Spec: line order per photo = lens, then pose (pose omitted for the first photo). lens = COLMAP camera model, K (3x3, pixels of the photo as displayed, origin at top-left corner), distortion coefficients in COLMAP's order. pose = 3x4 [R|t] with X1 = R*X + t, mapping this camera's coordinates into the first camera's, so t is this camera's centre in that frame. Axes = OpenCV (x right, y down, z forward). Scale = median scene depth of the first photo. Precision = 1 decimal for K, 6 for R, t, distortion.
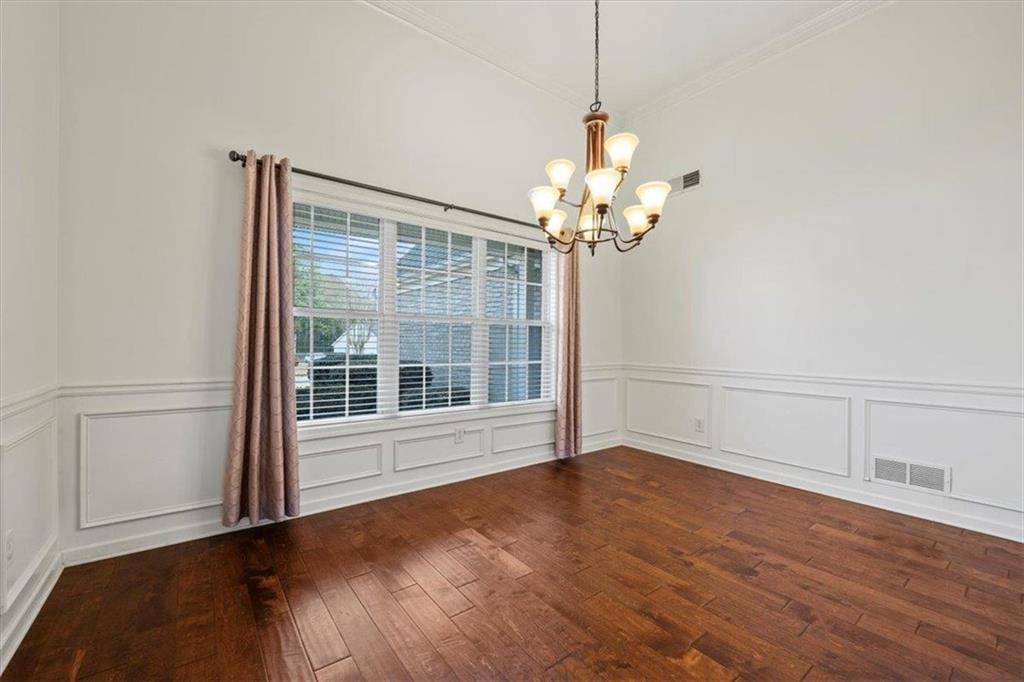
lens RADIAL K [[418.1, 0, 515.6], [0, 418.1, 342.0], [0, 0, 1]] dist [-0.010896, -0.000734]
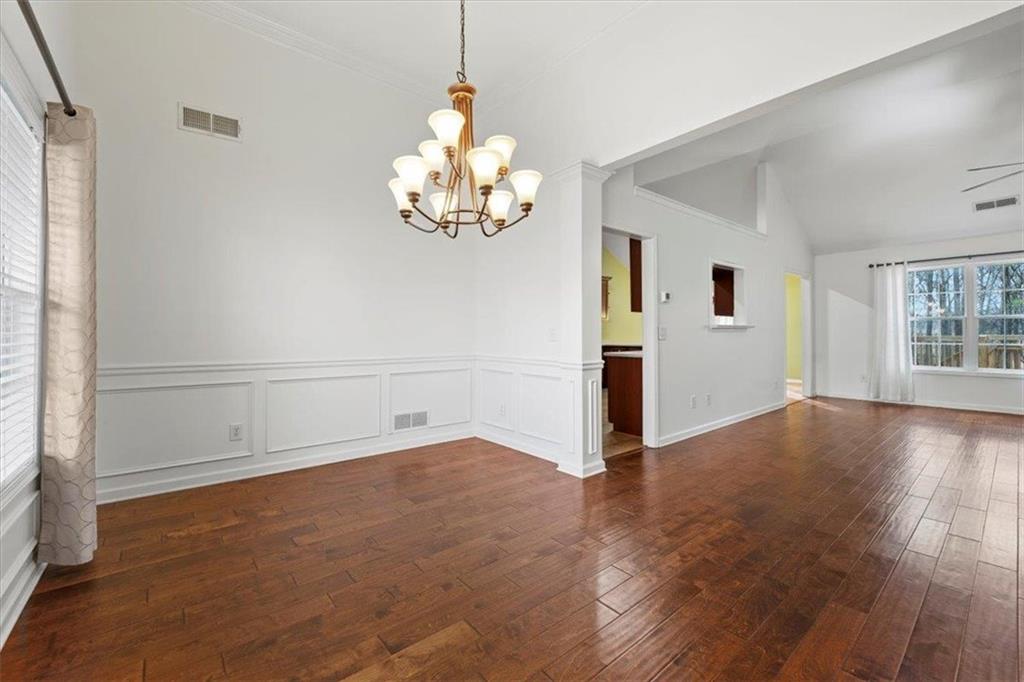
lens RADIAL K [[418.1, 0, 515.5], [0, 418.1, 330.4], [0, 0, 1]] dist [-0.010896, -0.000734]
pose [[-0.033303, 0.000555, 0.999445, -0.528523], [-0.001839, 0.999998, -0.000616, -0.001561], [-0.999444, -0.001858, -0.033302, 0.651785]]
